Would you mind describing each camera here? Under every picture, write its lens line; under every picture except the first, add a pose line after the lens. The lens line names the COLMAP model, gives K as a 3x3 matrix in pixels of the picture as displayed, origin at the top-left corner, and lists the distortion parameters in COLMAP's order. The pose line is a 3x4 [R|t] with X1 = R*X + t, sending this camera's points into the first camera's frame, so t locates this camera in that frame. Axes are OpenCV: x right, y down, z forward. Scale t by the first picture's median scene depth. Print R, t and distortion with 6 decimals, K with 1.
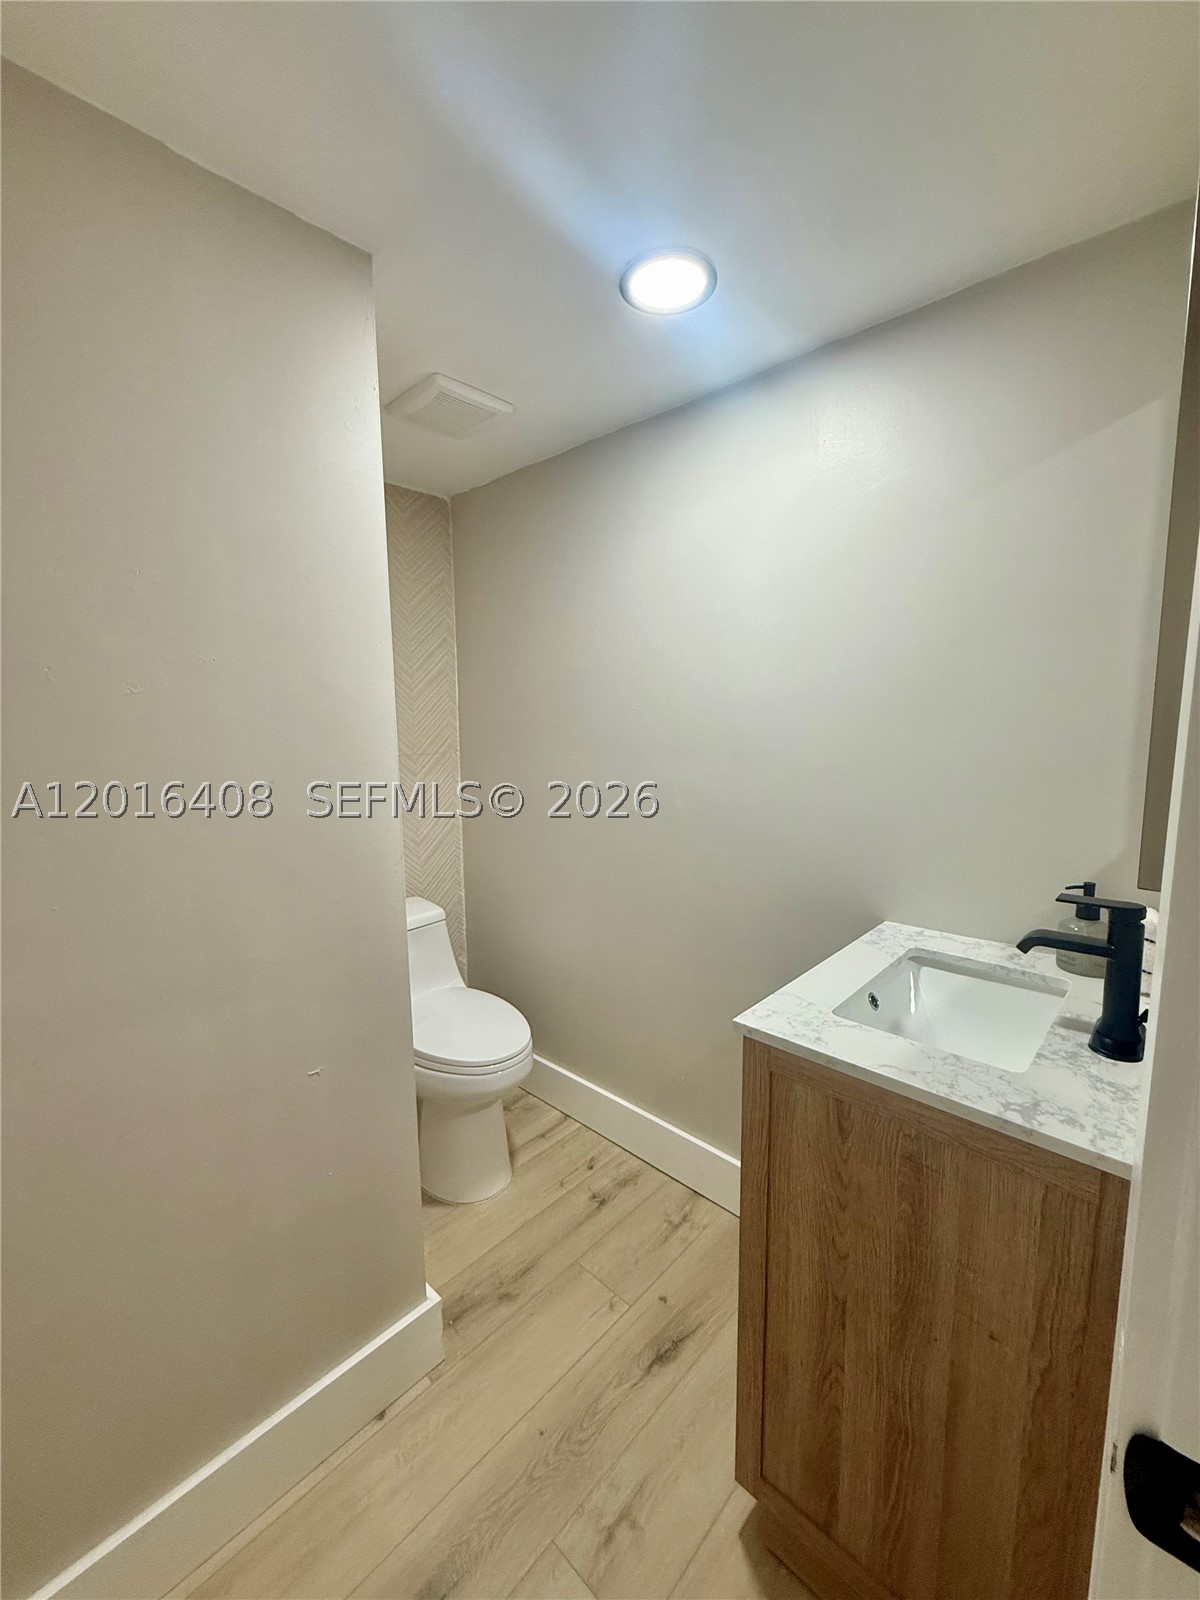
lens RADIAL K [[636.4, 0, 601.7], [0, 636.4, 796.5], [0, 0, 1]] dist [-0.000313, 0.000078]
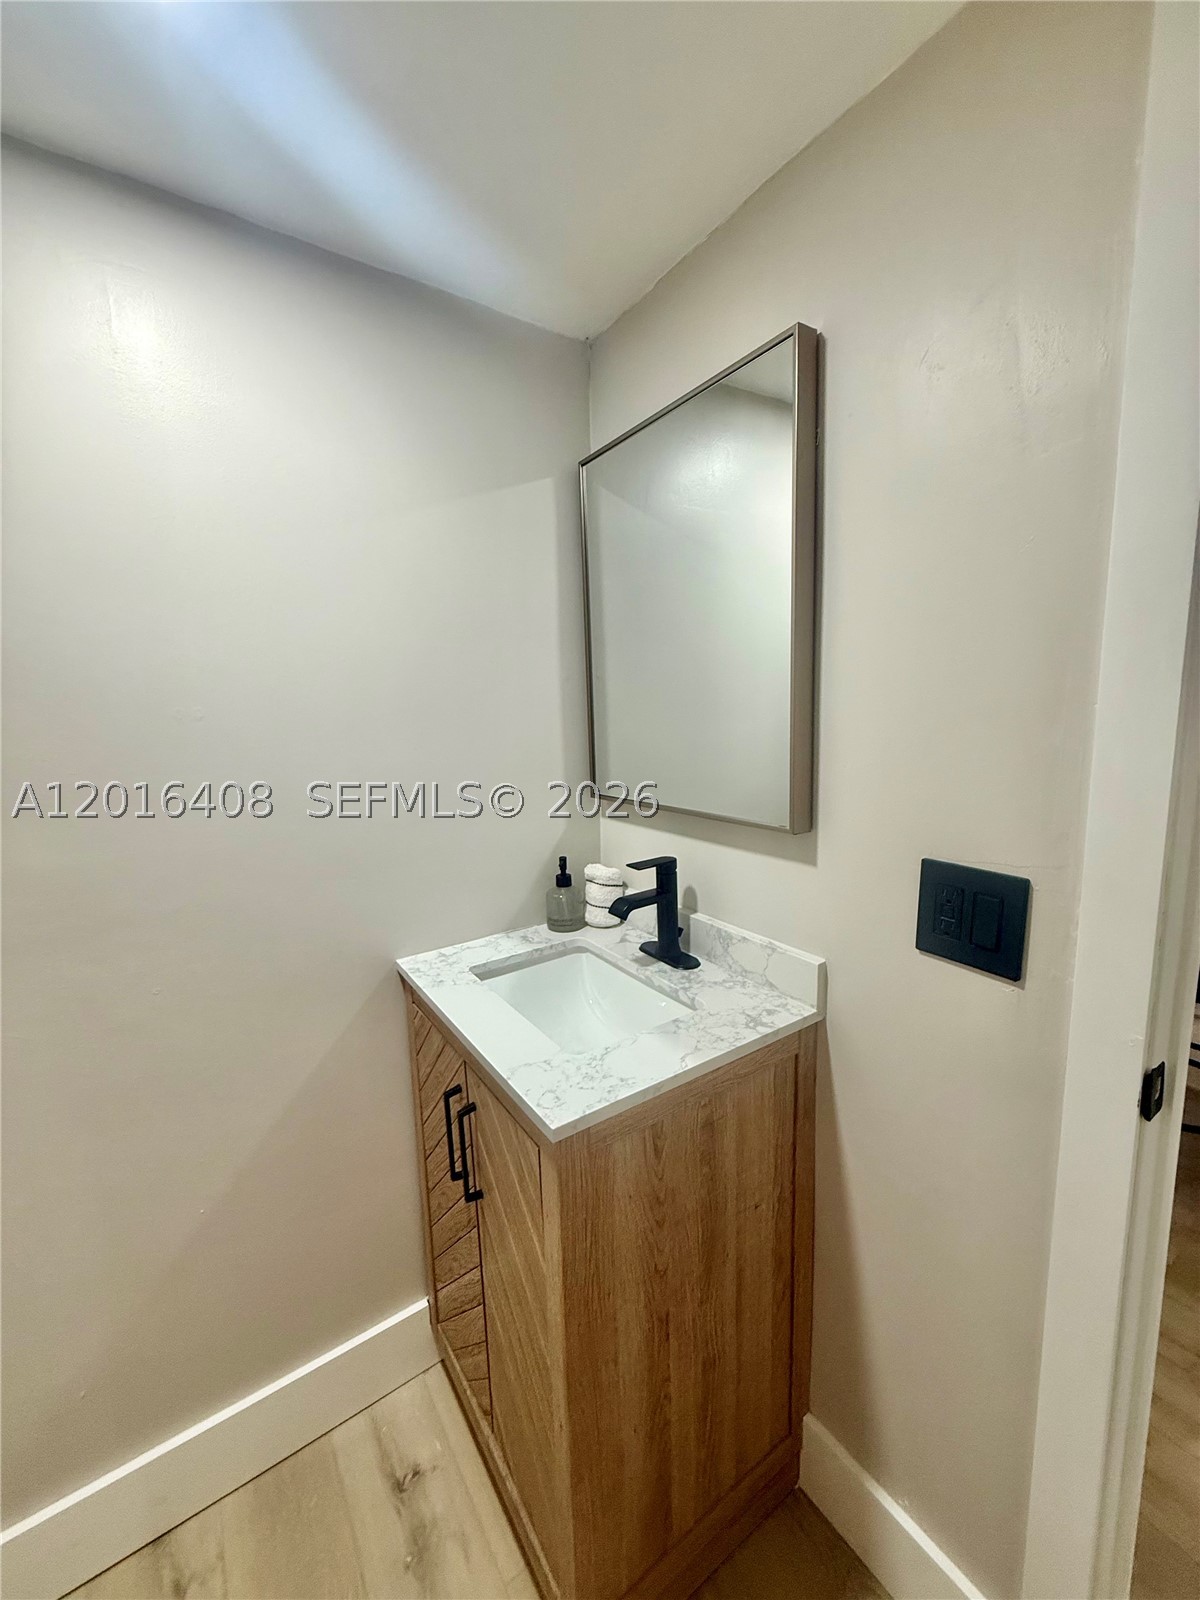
lens RADIAL K [[636.4, 0, 601.7], [0, 636.4, 796.5], [0, 0, 1]] dist [-0.000313, 0.000078]
pose [[0.219837, -0.130113, 0.966821, -0.488800], [0.148403, 0.983991, 0.098680, -0.112181], [-0.964183, 0.121785, 0.235627, 0.755177]]
